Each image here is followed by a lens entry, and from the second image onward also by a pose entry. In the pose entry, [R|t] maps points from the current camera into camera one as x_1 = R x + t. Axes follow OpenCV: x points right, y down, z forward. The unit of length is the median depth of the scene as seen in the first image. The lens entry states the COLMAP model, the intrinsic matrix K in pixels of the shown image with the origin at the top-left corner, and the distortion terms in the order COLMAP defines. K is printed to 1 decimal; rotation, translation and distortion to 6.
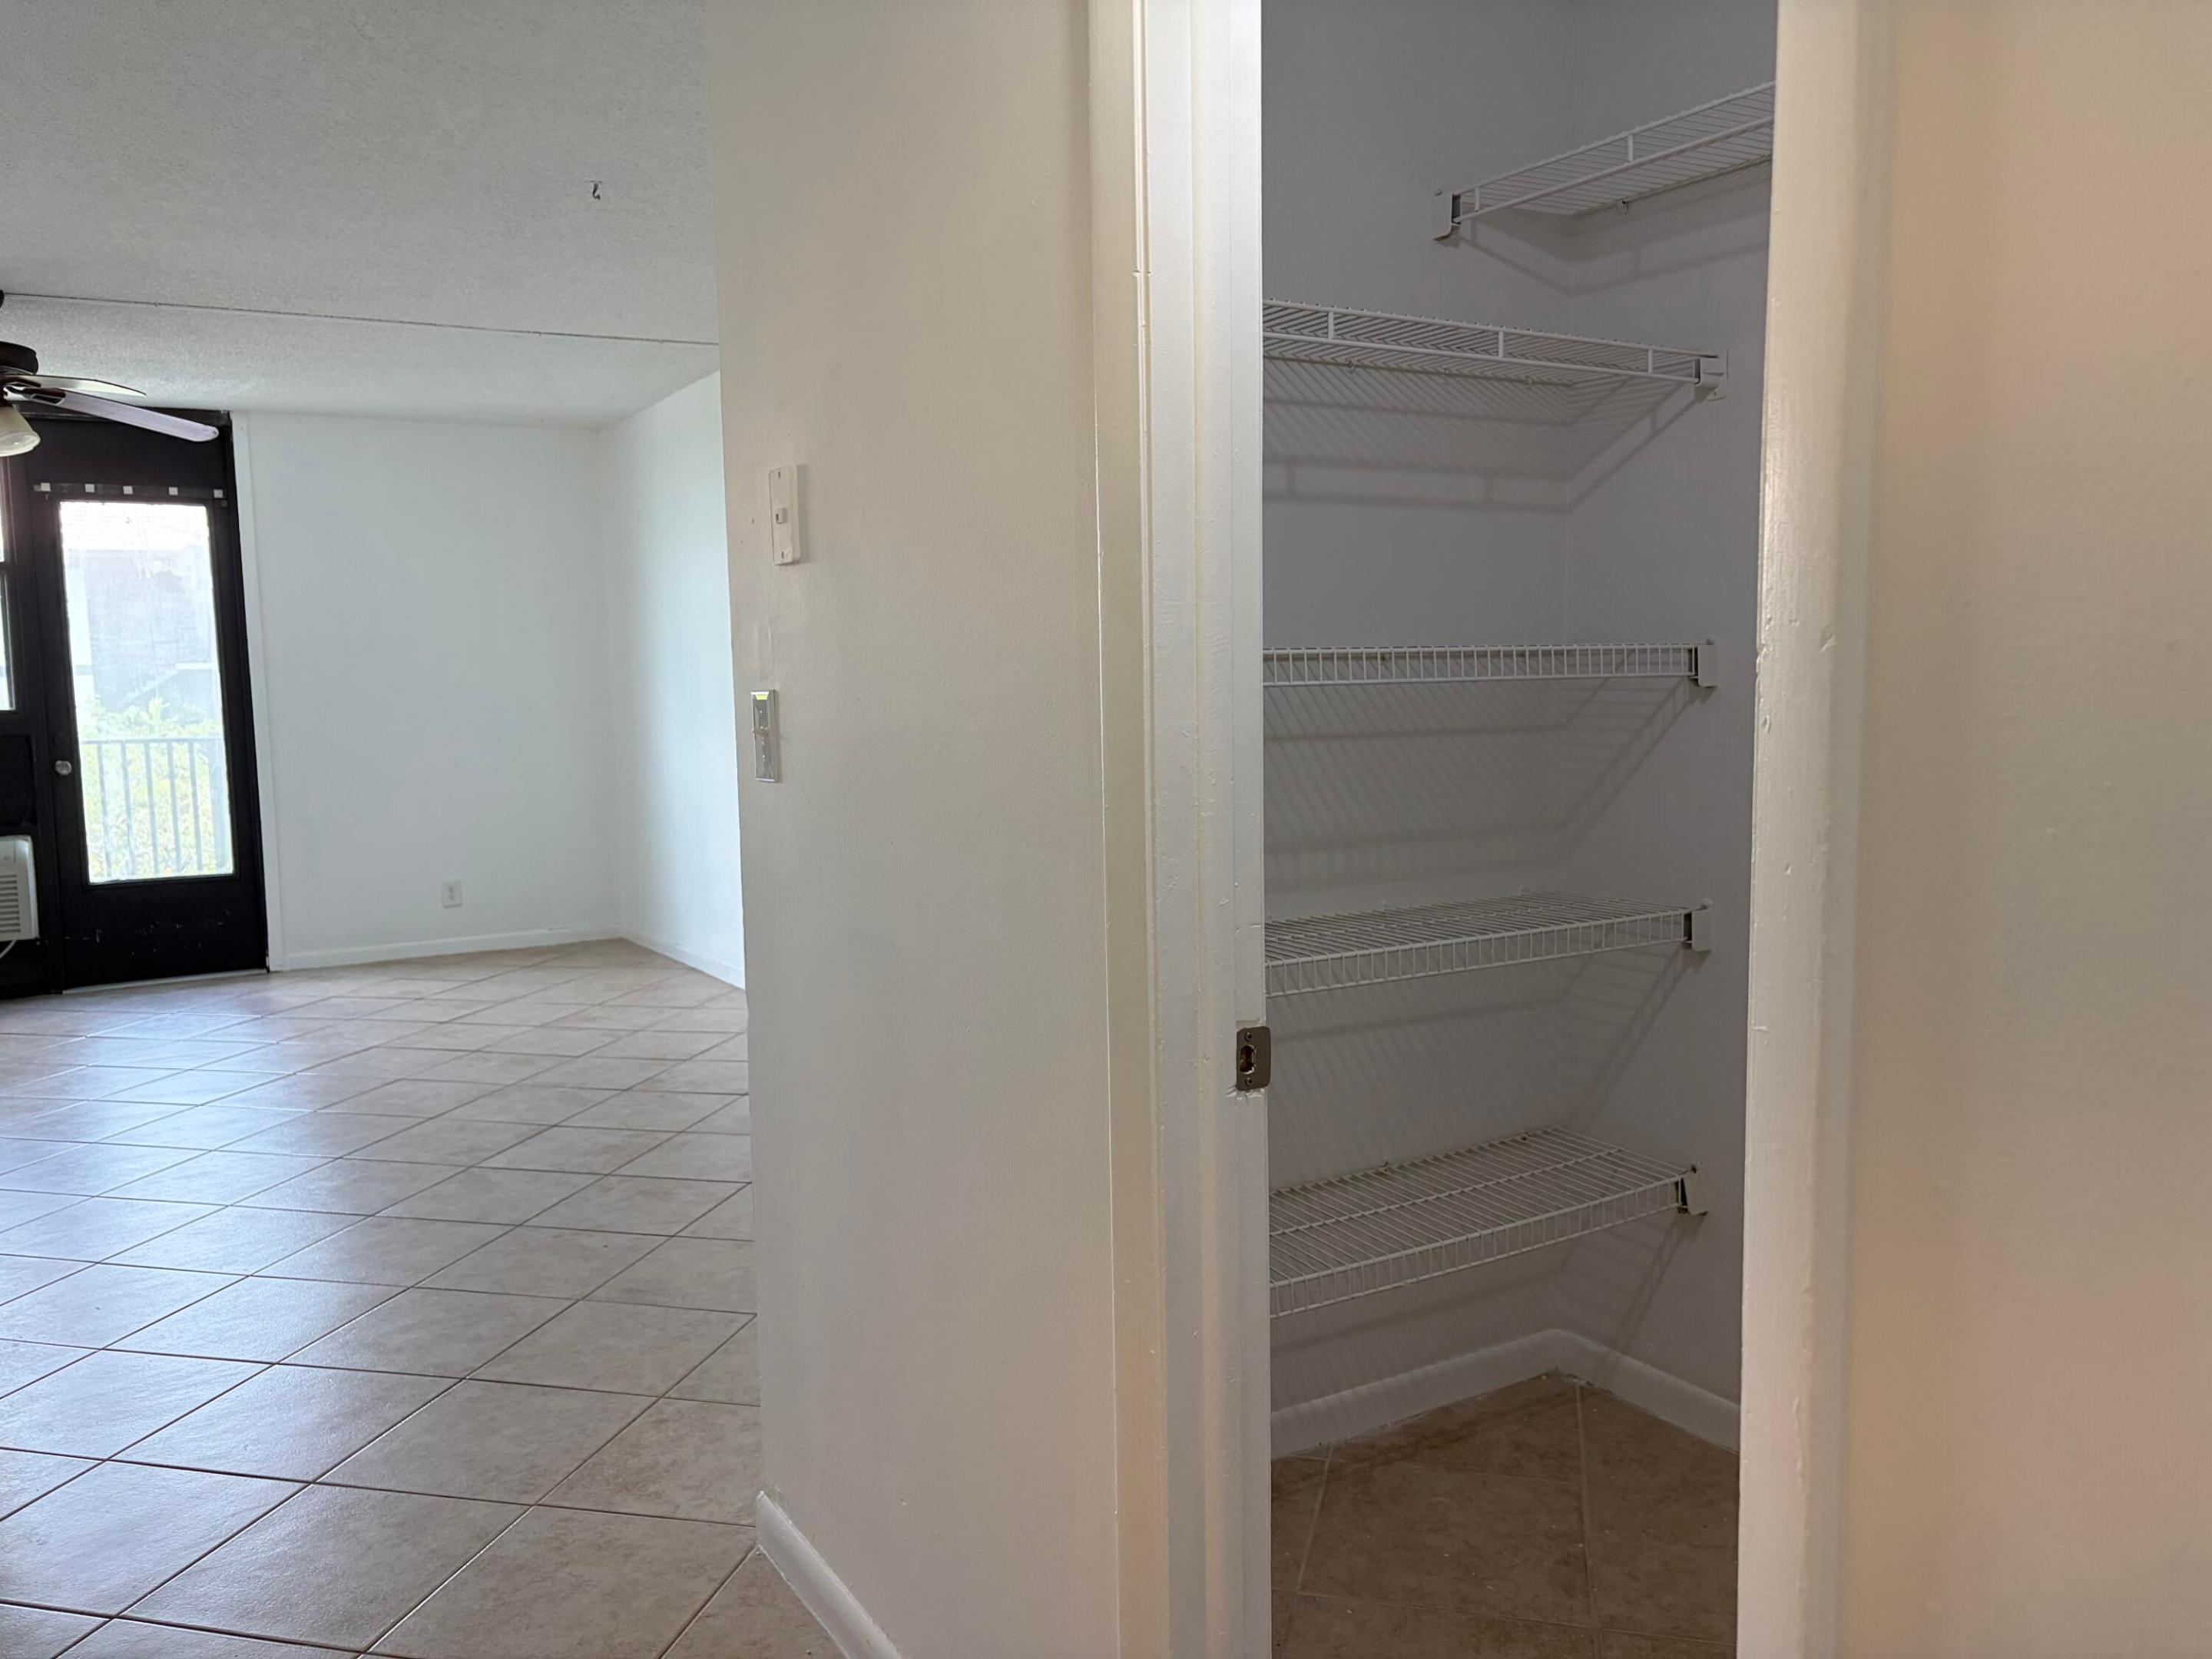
lens RADIAL K [[1670.2, 0, 1106.0], [0, 1670.2, 829.5], [0, 0, 1]] dist [0.072457, -0.085014]
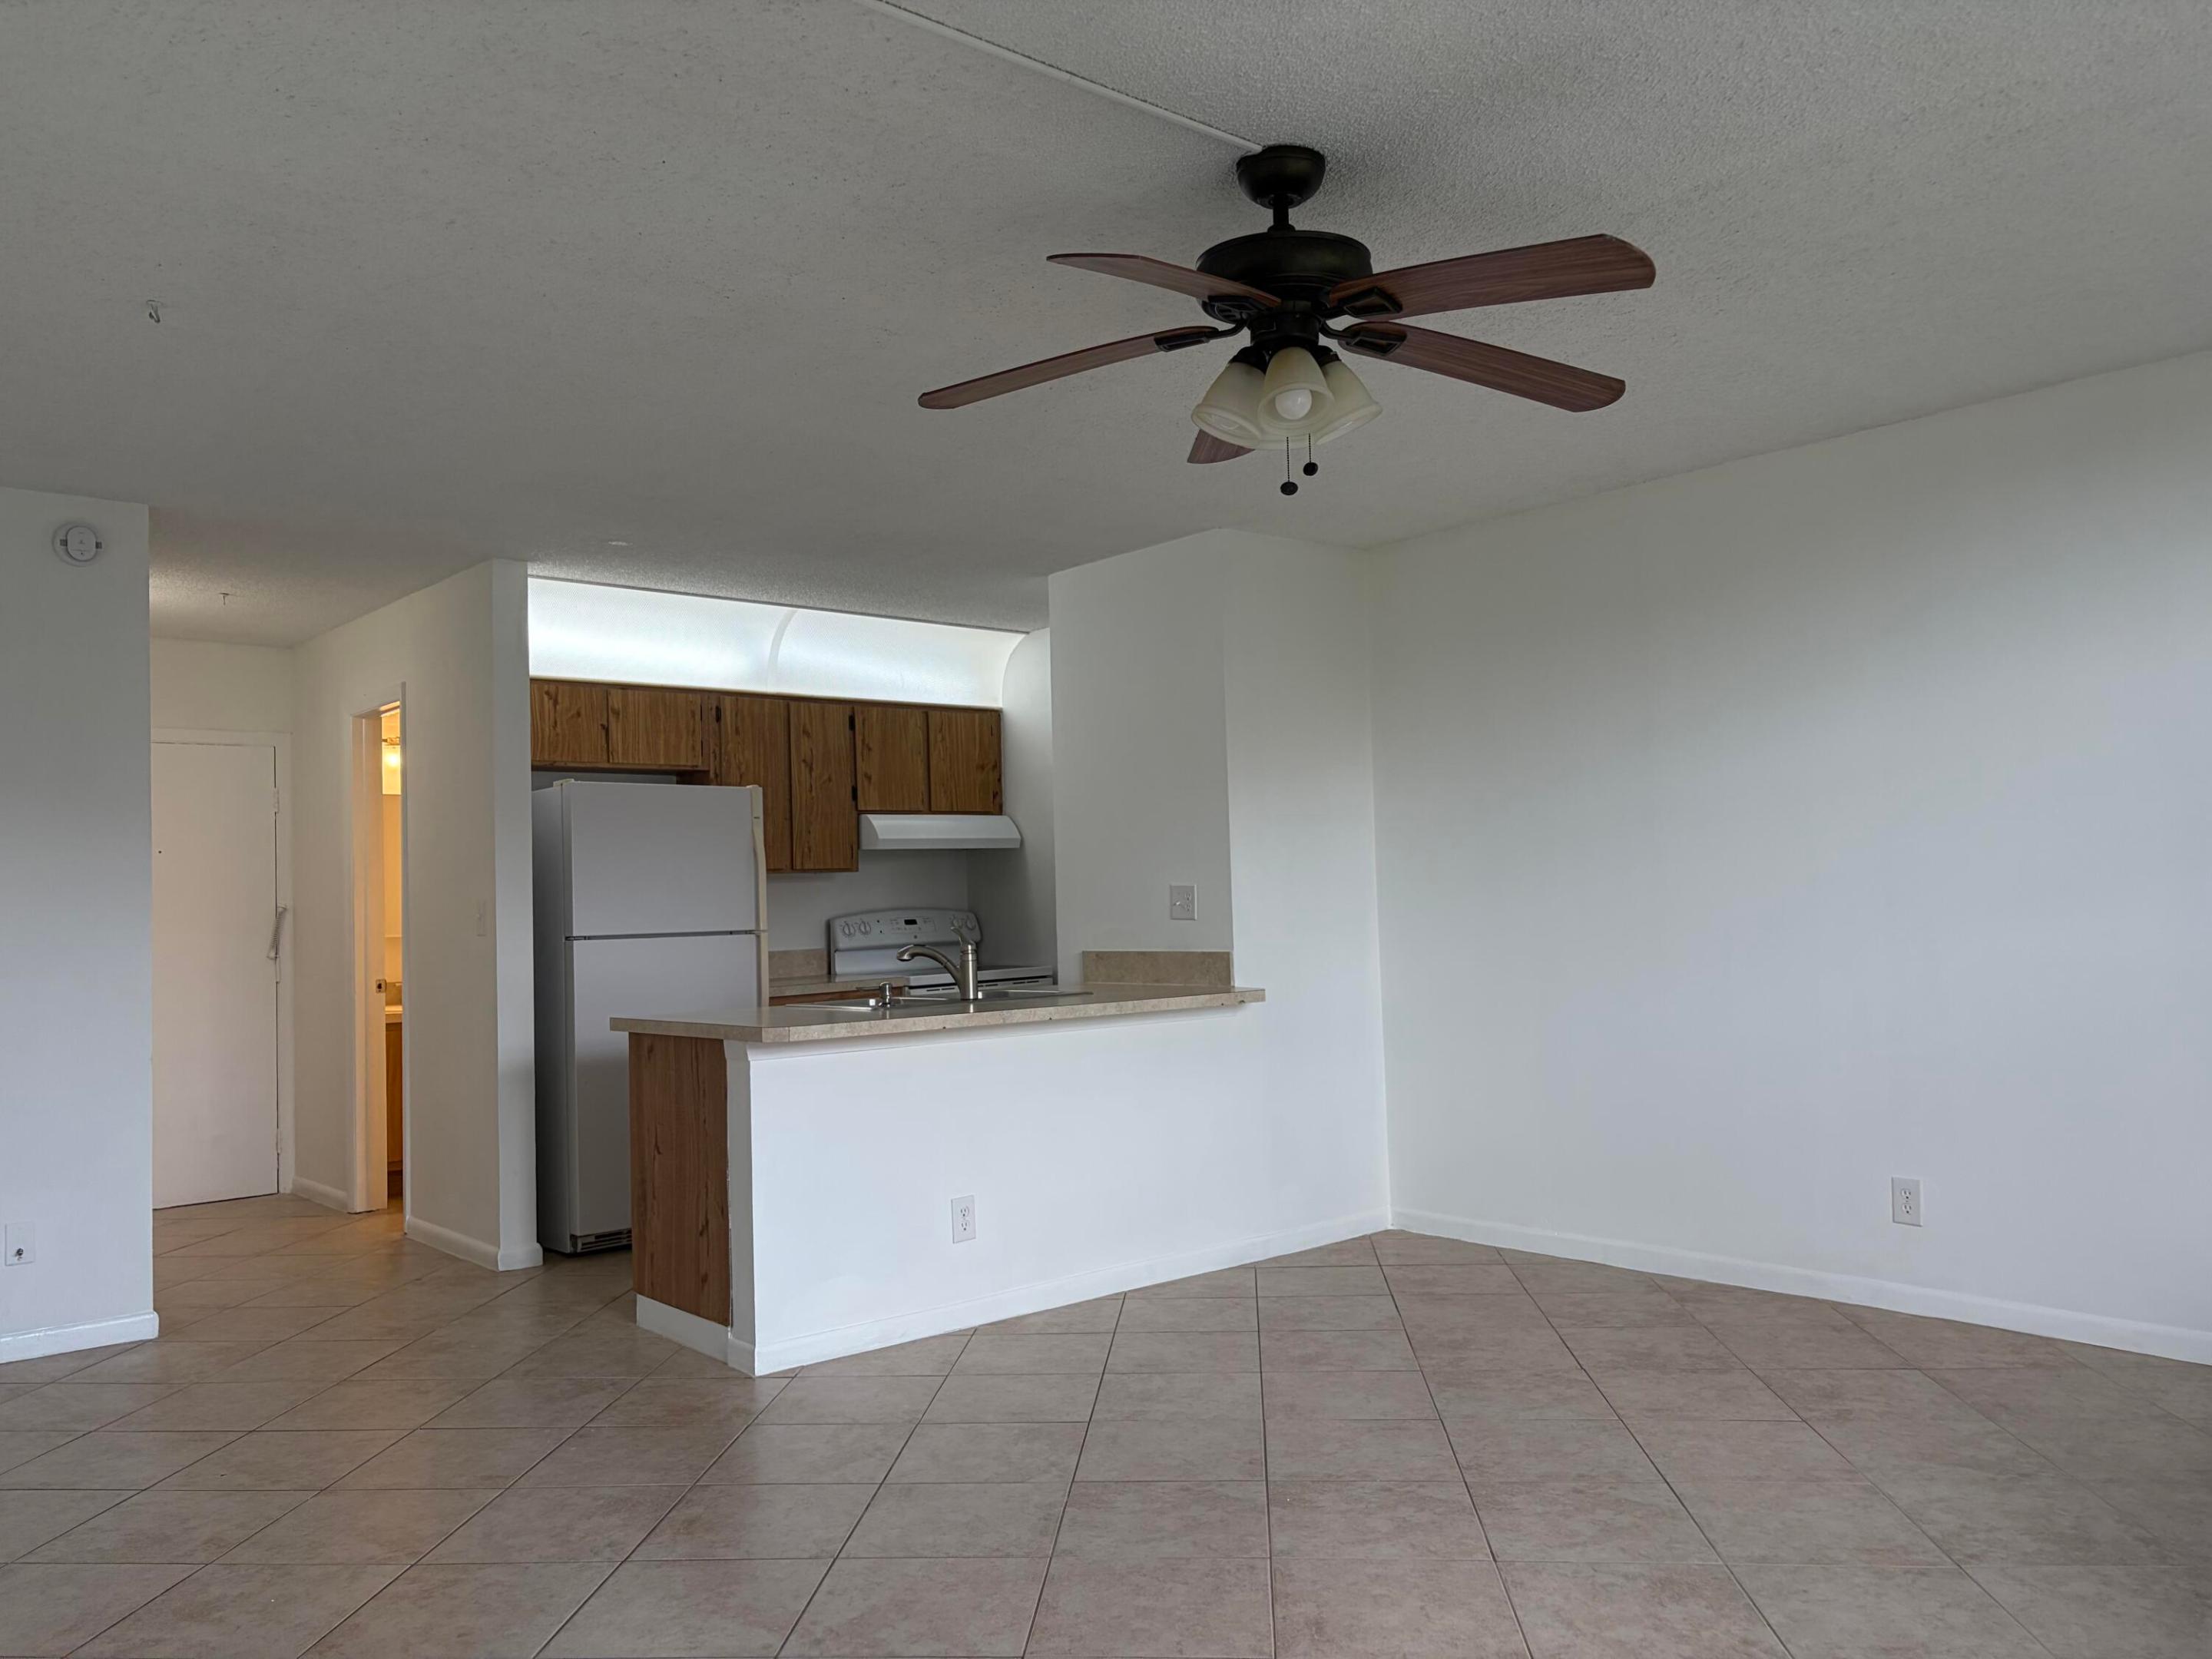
lens RADIAL K [[1670.2, 0, 1106.0], [0, 1670.2, 829.5], [0, 0, 1]] dist [0.072457, -0.085014]
pose [[-0.986601, 0.042410, -0.157543, -0.351607], [0.034000, 0.997869, 0.055698, -0.086840], [0.159570, 0.049595, -0.985940, 1.078640]]
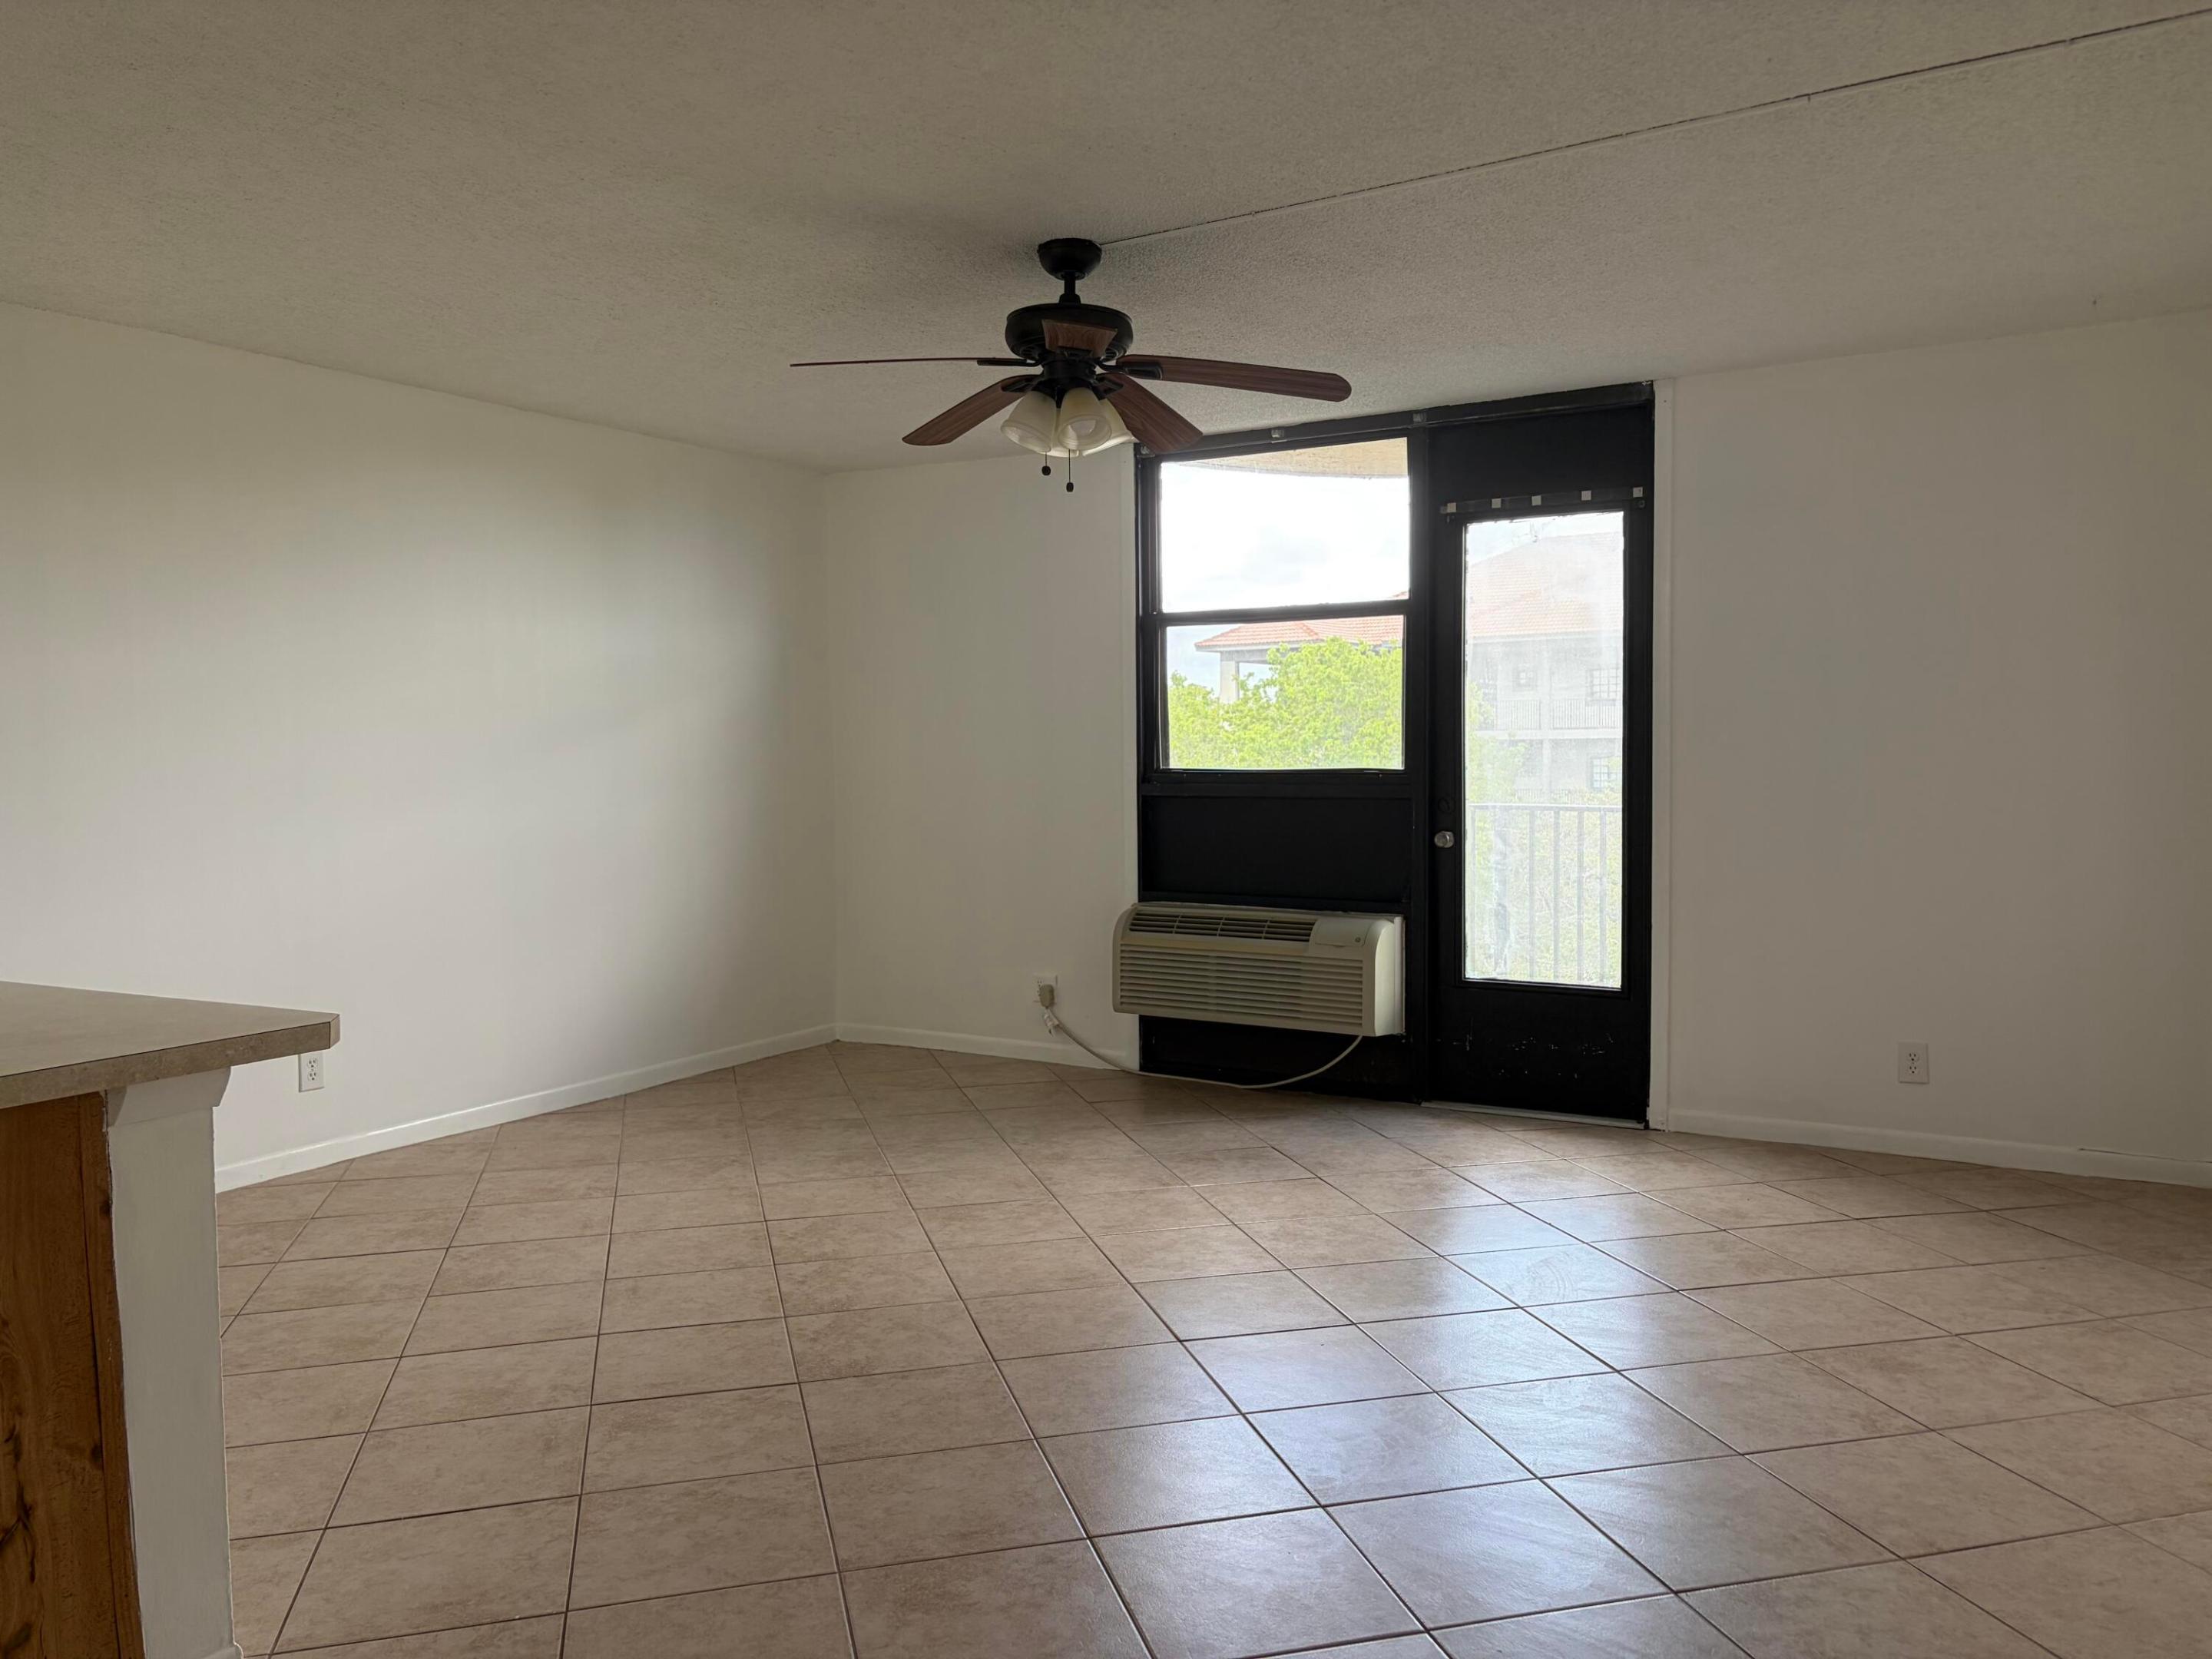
lens RADIAL K [[1670.2, 0, 1106.0], [0, 1670.2, 829.5], [0, 0, 1]] dist [0.072457, -0.085014]
pose [[0.470833, 0.058242, -0.880298, 0.039466], [-0.081373, 0.996432, 0.022402, -0.045548], [0.878462, 0.061085, 0.473892, 0.449447]]
